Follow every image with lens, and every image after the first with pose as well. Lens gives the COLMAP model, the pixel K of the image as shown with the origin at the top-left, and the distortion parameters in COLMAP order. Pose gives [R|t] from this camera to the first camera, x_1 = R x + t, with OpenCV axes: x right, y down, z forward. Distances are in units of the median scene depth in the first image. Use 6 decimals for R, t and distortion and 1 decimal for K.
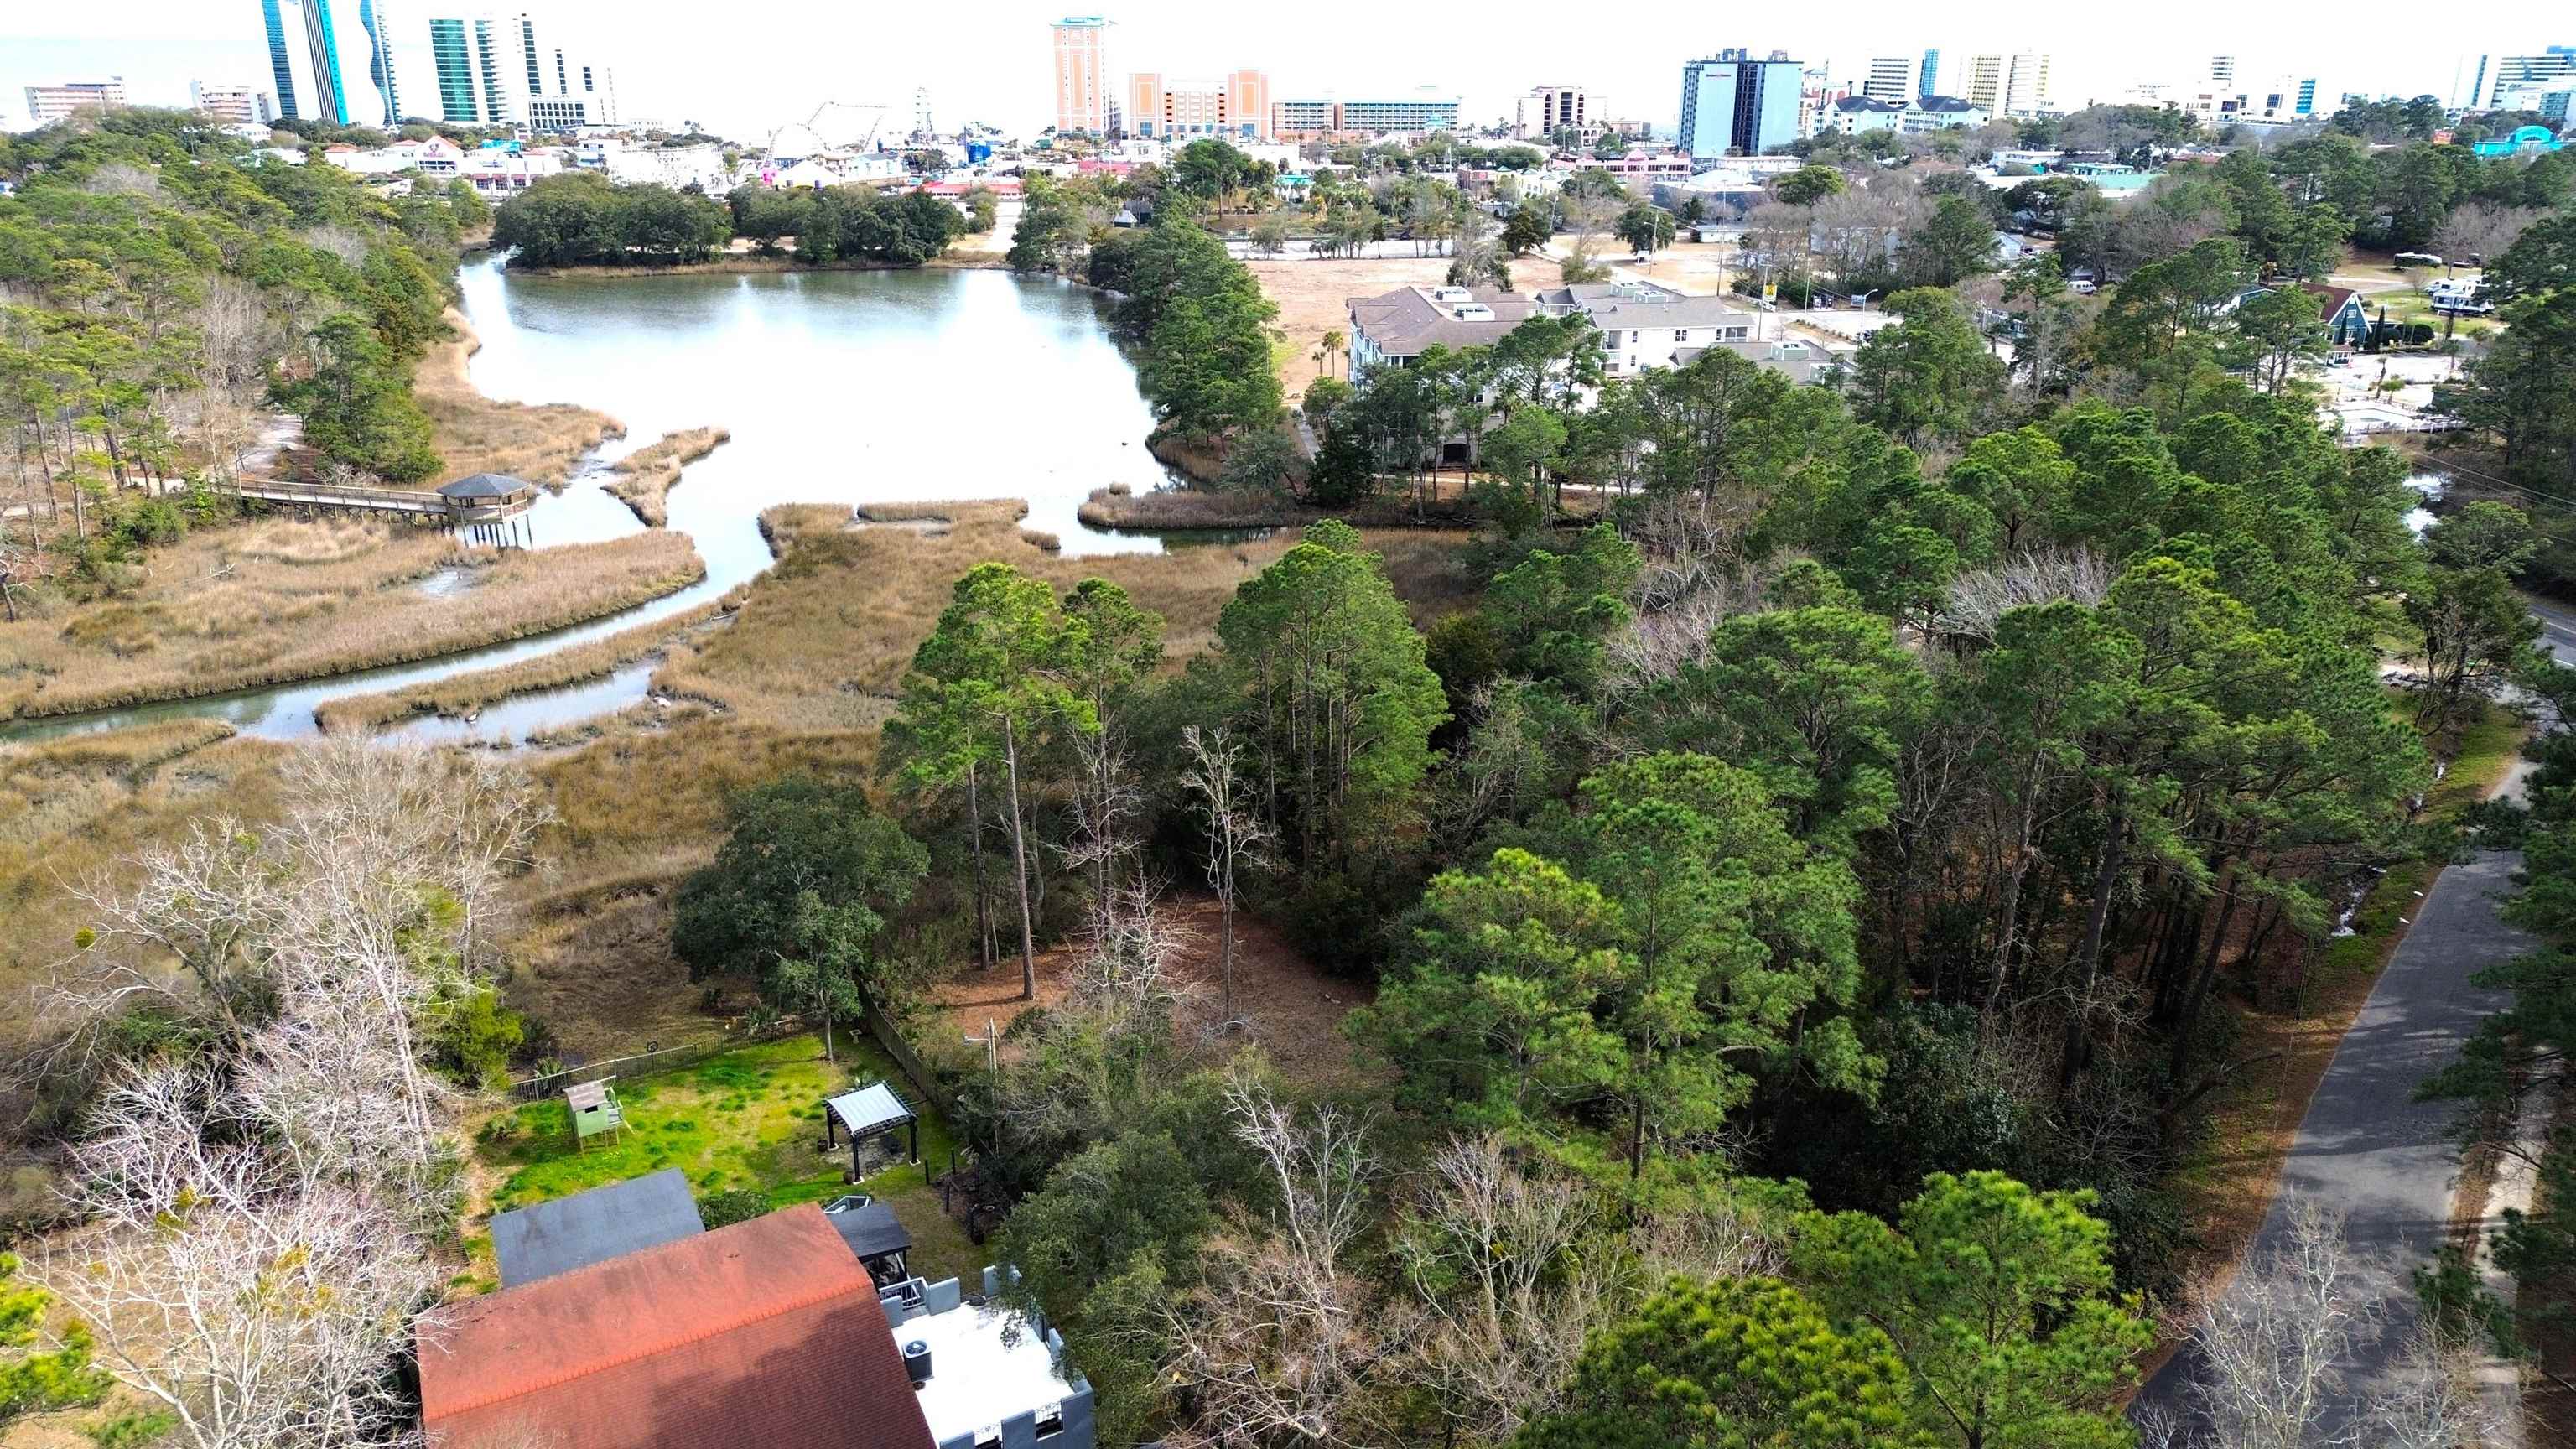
lens RADIAL K [[1808.6, 0, 1288.0], [0, 1808.6, 724.5], [0, 0, 1]] dist [0.046582, -0.037800]
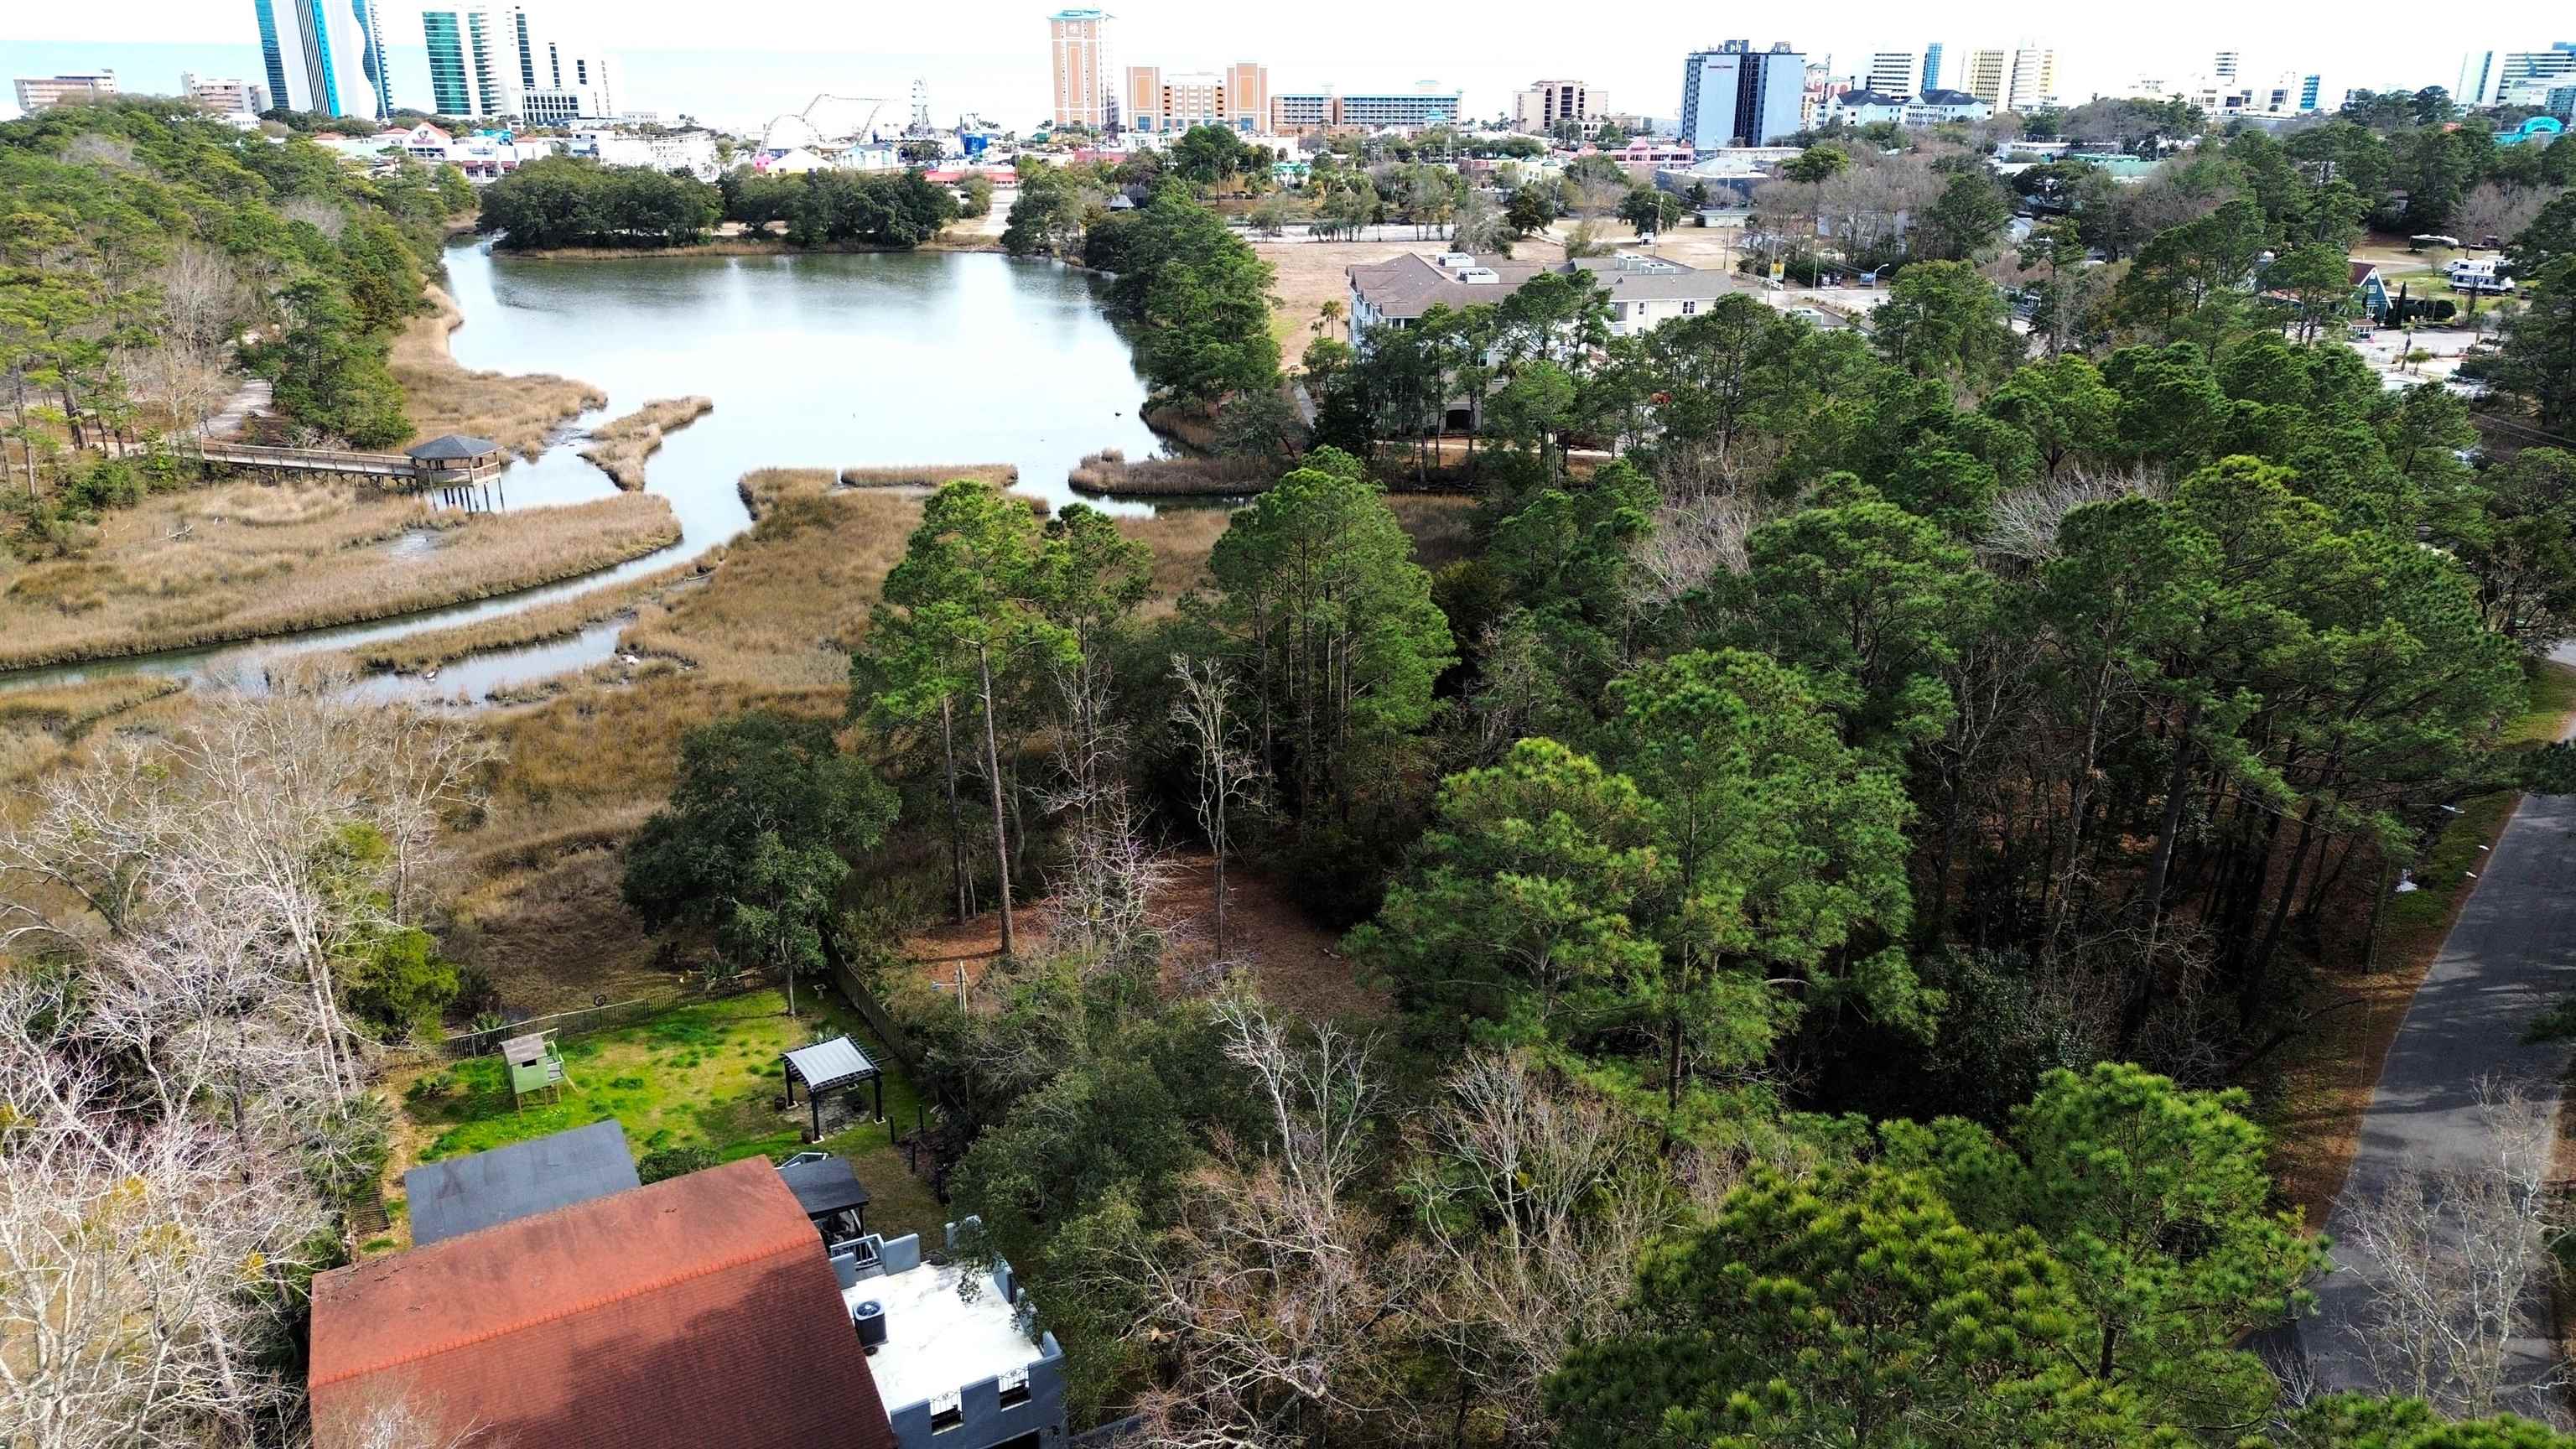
lens RADIAL K [[1808.6, 0, 1288.0], [0, 1808.6, 724.5], [0, 0, 1]] dist [0.046582, -0.037800]
pose [[1.000000, 0.000569, 0.000639, 0.000679], [-0.000567, 0.999995, -0.003243, 0.018849], [-0.000641, 0.003243, 0.999995, 0.033500]]
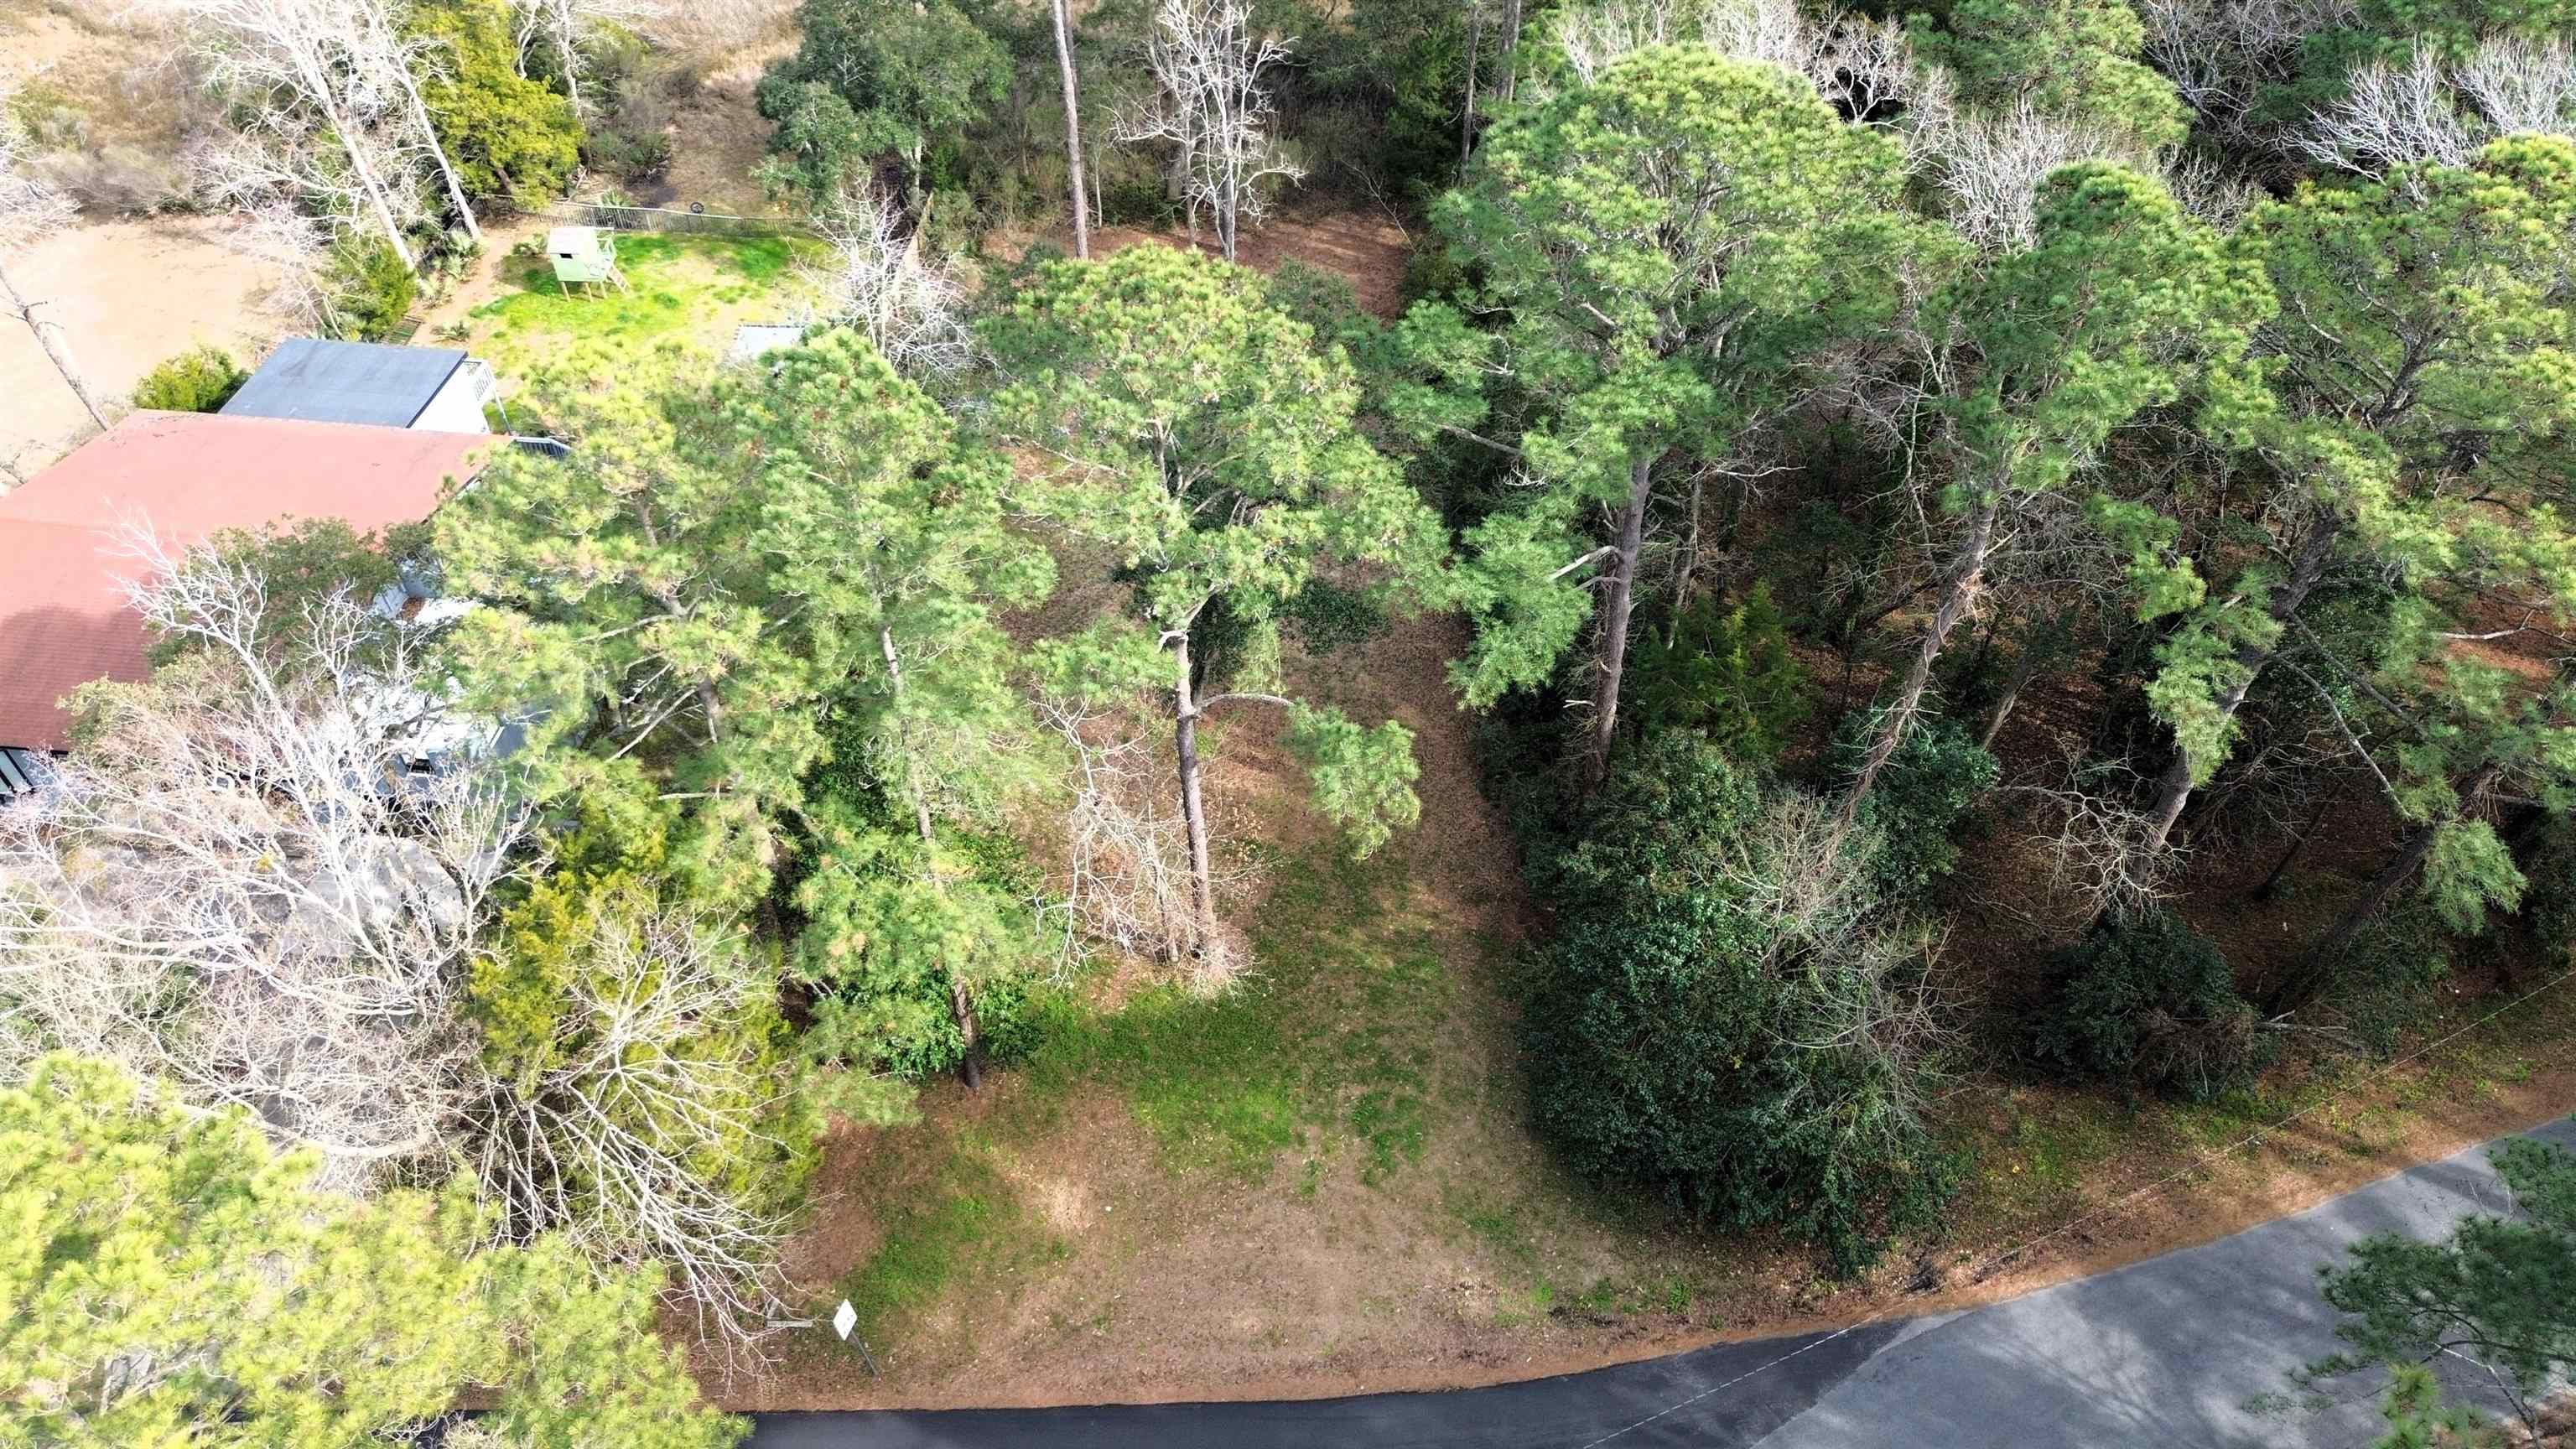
lens RADIAL K [[1799.2, 0, 1288.0], [0, 1799.2, 724.5], [0, 0, 1]] dist [0.065666, -0.062616]
pose [[0.821554, 0.408681, -0.397529, 0.186020], [-0.194795, 0.856508, 0.477963, -0.049904], [0.535821, -0.315235, 0.783277, 0.164818]]
